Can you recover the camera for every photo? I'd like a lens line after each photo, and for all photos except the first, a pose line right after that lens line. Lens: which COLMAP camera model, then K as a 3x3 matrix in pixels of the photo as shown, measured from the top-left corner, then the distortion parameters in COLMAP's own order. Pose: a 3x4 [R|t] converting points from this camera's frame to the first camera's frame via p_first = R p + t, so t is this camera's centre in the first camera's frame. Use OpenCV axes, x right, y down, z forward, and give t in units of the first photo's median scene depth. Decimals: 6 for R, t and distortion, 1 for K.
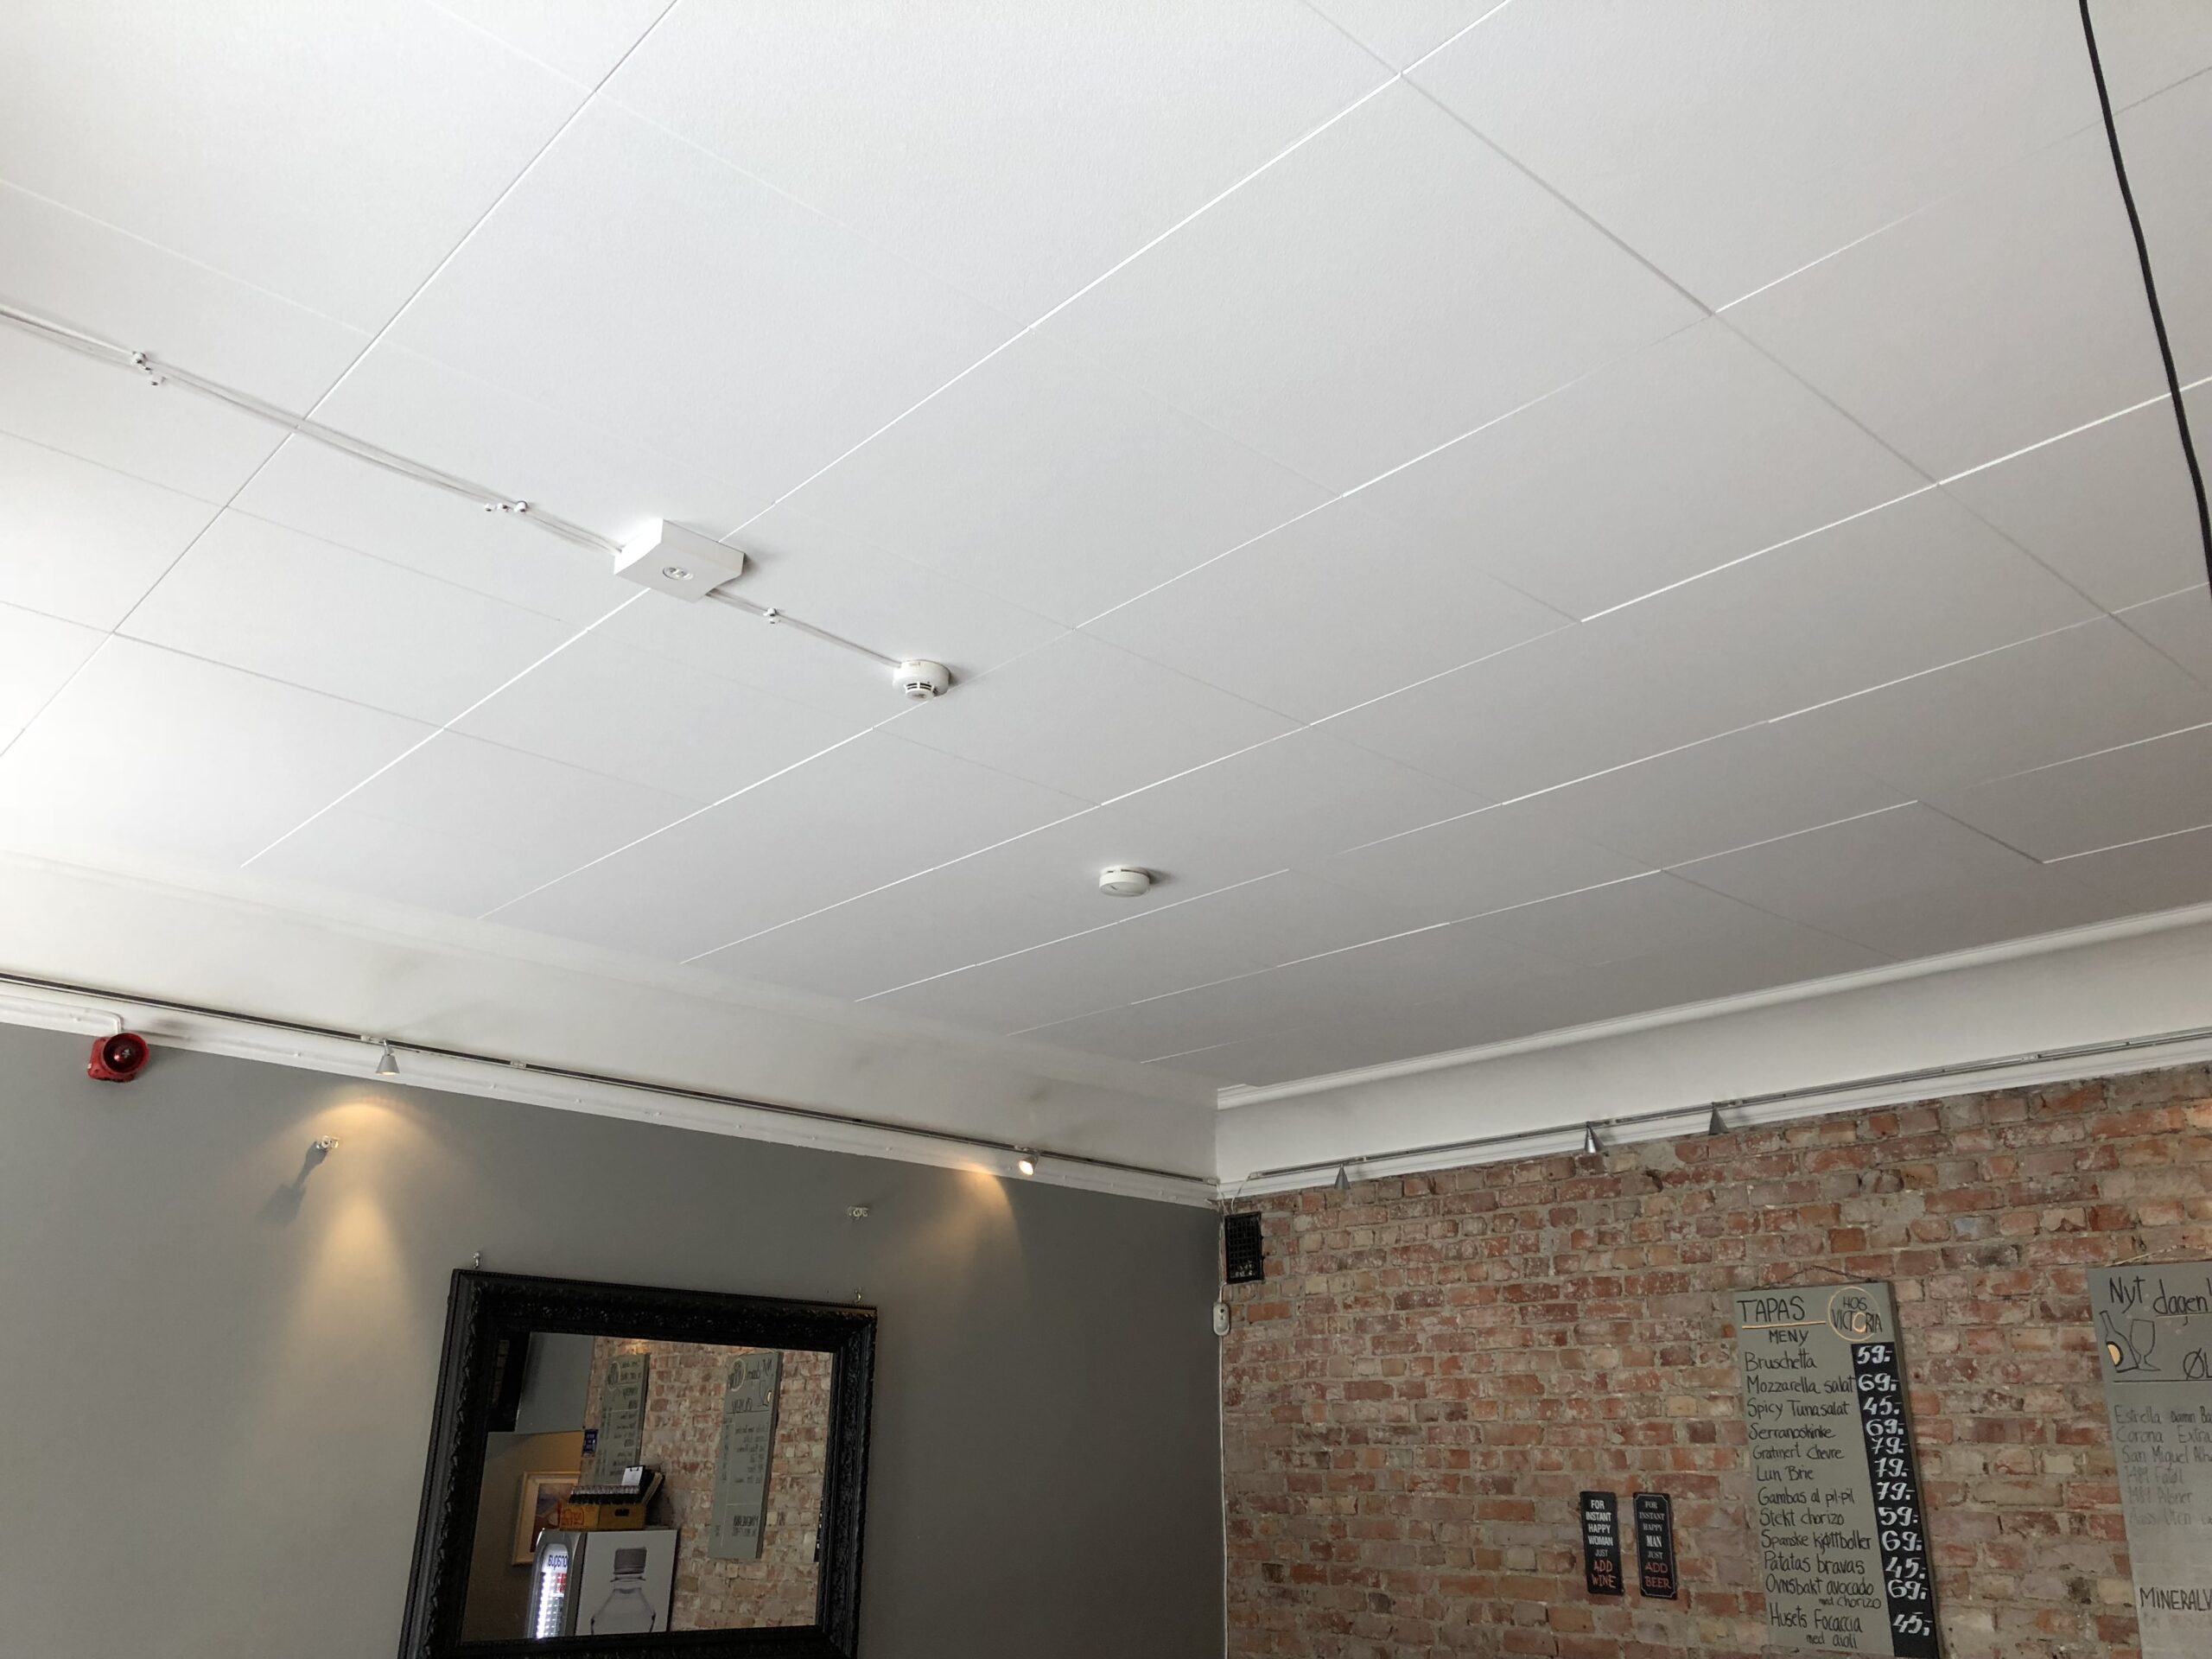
lens RADIAL K [[1798.2, 0, 1105.2], [0, 1798.2, 828.3], [0, 0, 1]] dist [-0.004050, -0.005765]
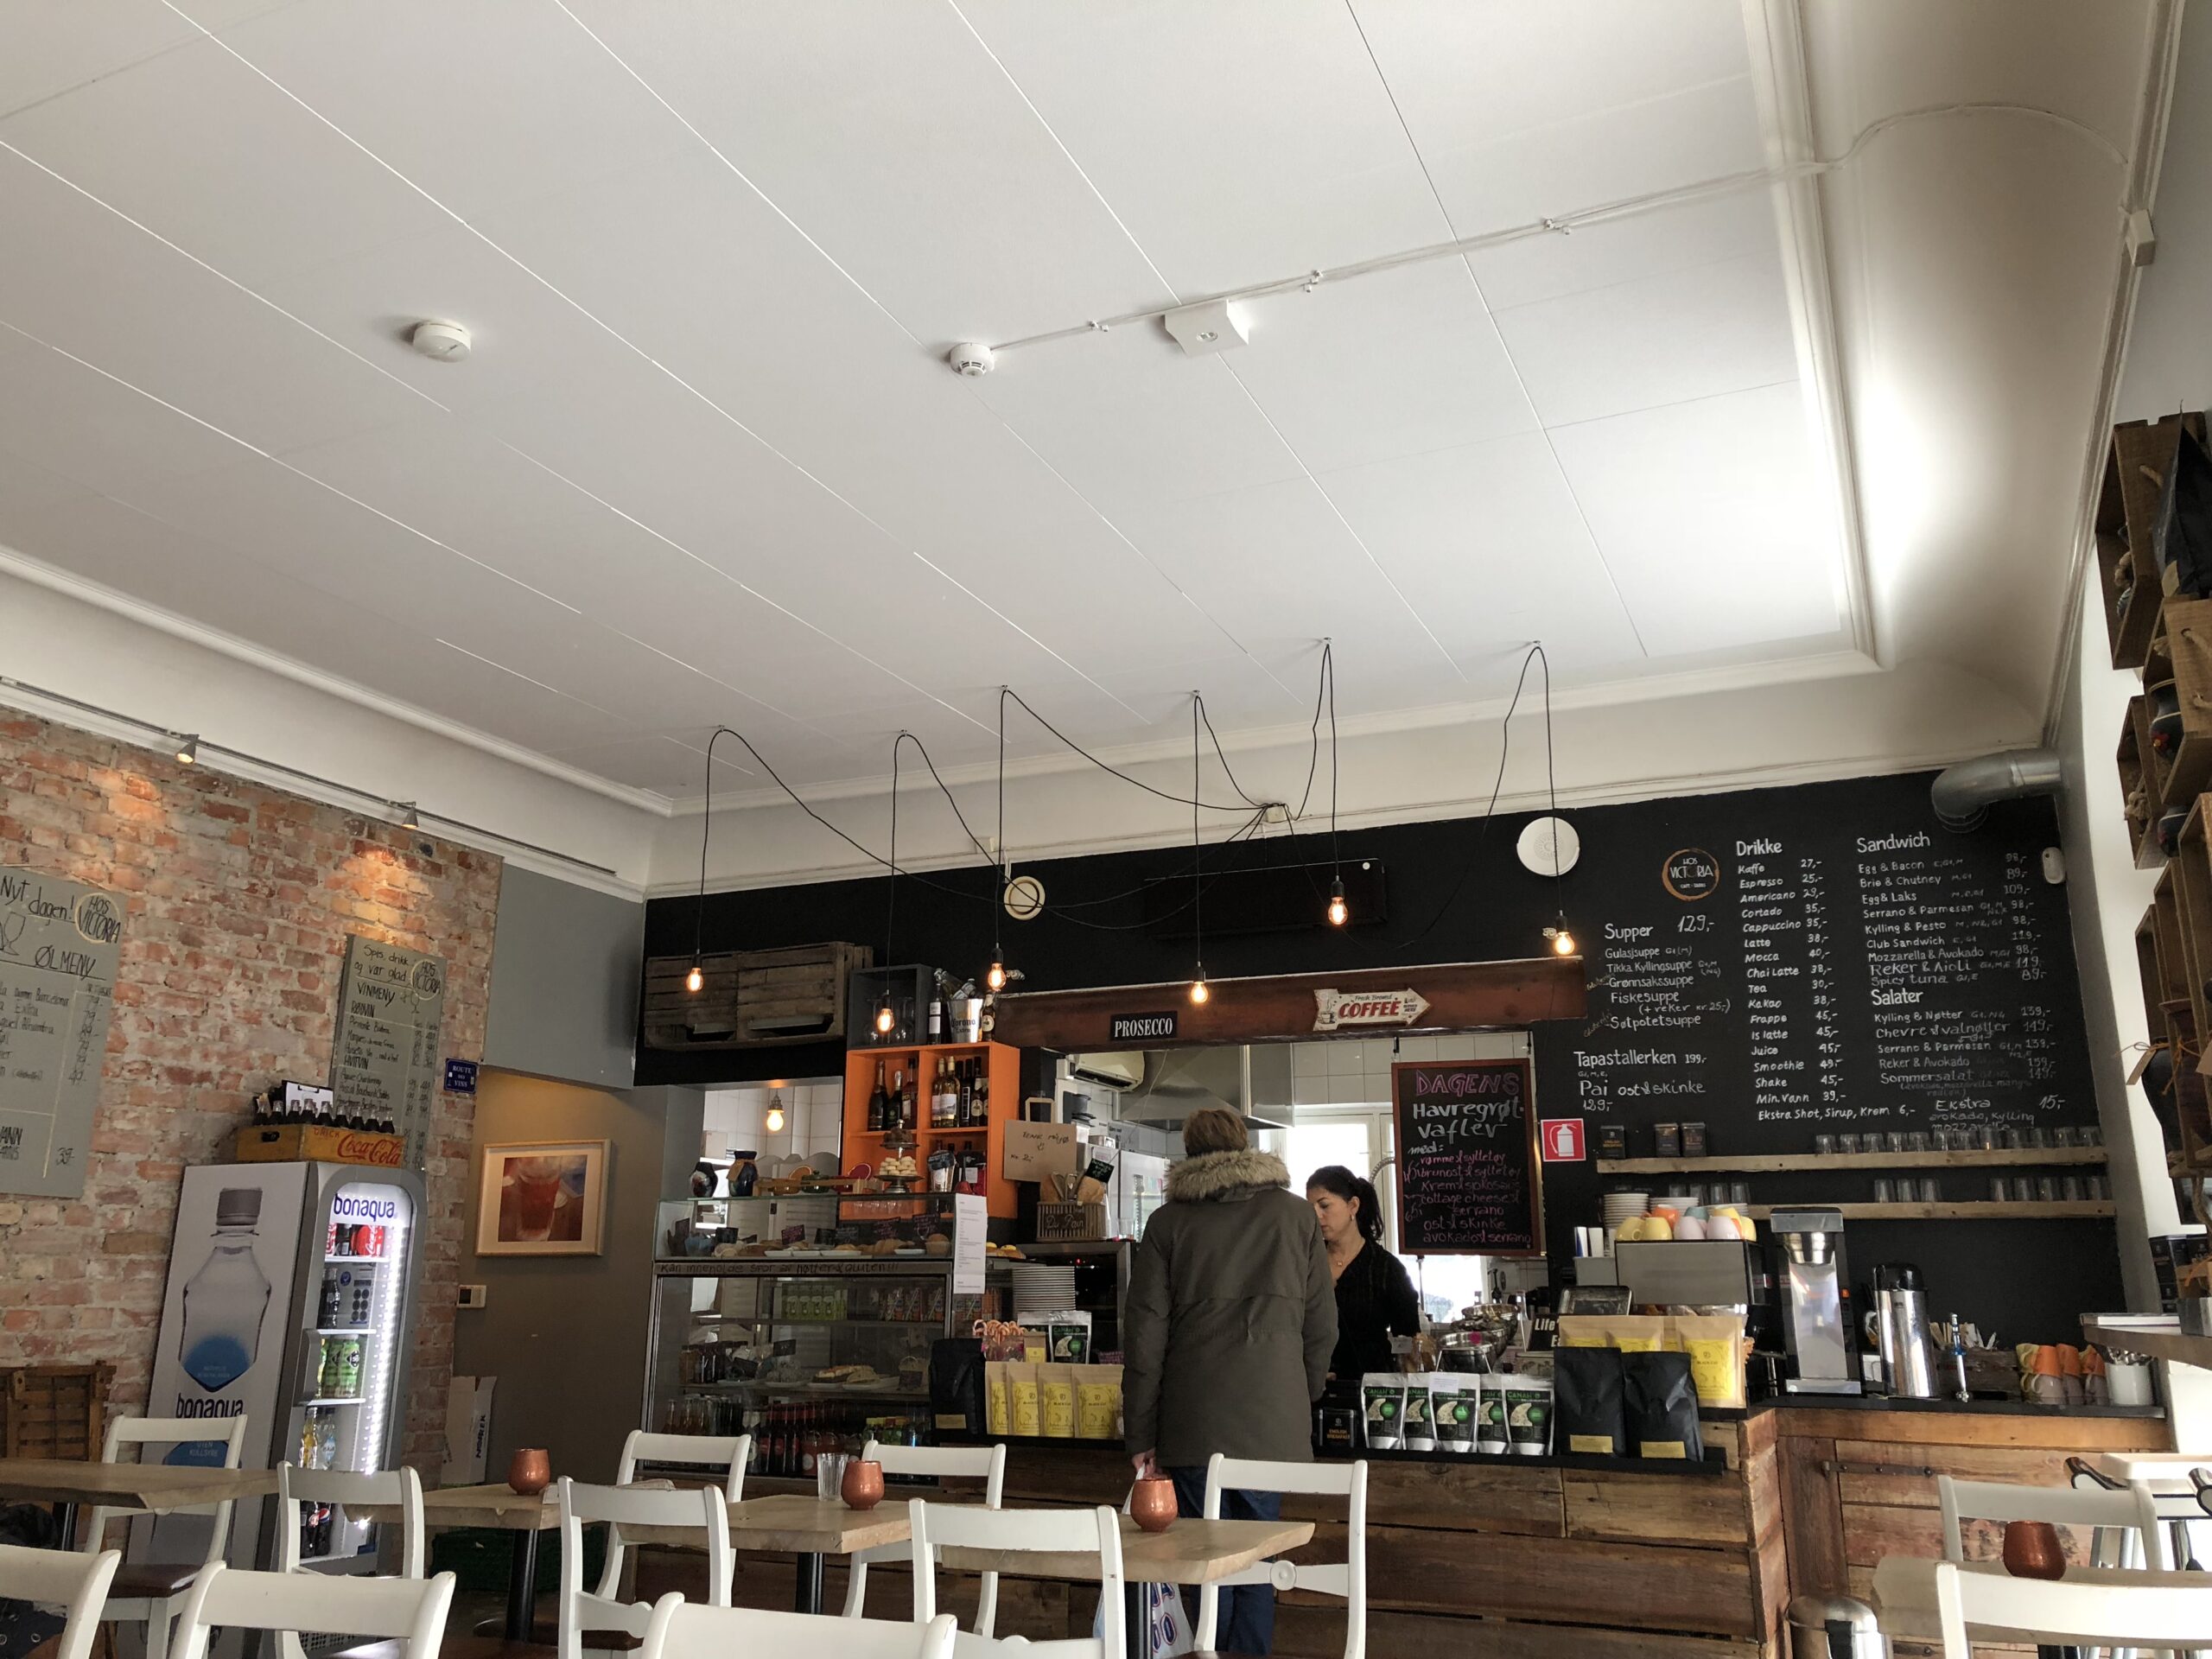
lens RADIAL K [[1798.2, 0, 1107.0], [0, 1798.2, 823.8], [0, 0, 1]] dist [-0.004050, -0.005765]
pose [[-0.396846, 0.216271, 0.892043, -0.788784], [-0.322060, 0.877251, -0.355960, 0.408689], [-0.859530, -0.428552, -0.278481, 0.723301]]
